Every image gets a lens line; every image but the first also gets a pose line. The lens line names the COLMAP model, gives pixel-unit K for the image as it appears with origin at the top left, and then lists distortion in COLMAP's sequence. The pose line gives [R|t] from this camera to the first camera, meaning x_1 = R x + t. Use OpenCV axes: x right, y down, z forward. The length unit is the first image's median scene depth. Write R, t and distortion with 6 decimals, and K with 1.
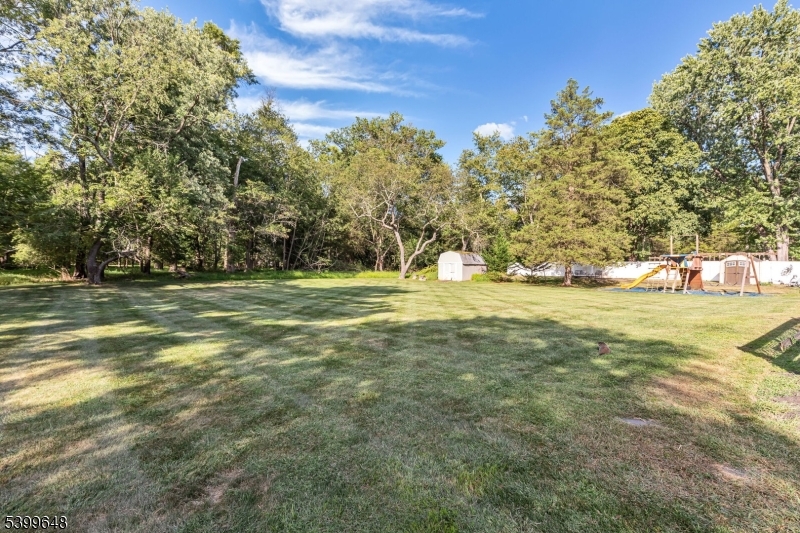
lens RADIAL K [[379.3, 0, 406.1], [0, 379.3, 271.2], [0, 0, 1]] dist [0.025900, -0.000536]
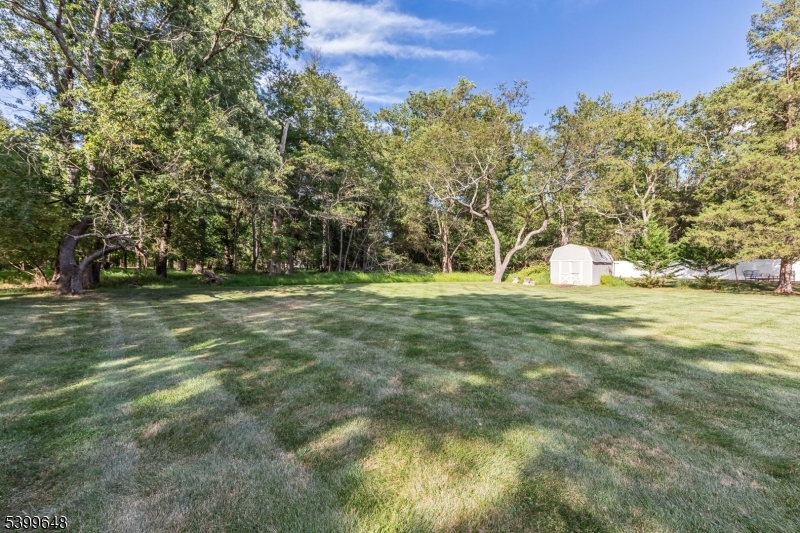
lens RADIAL K [[362.5, 0, 407.6], [0, 362.5, 264.4], [0, 0, 1]] dist [0.005147, -0.000711]
pose [[0.999486, -0.004106, -0.031805, -0.169629], [0.003272, 0.999651, -0.026232, 0.002632], [0.031901, 0.026115, 0.999150, 0.287328]]
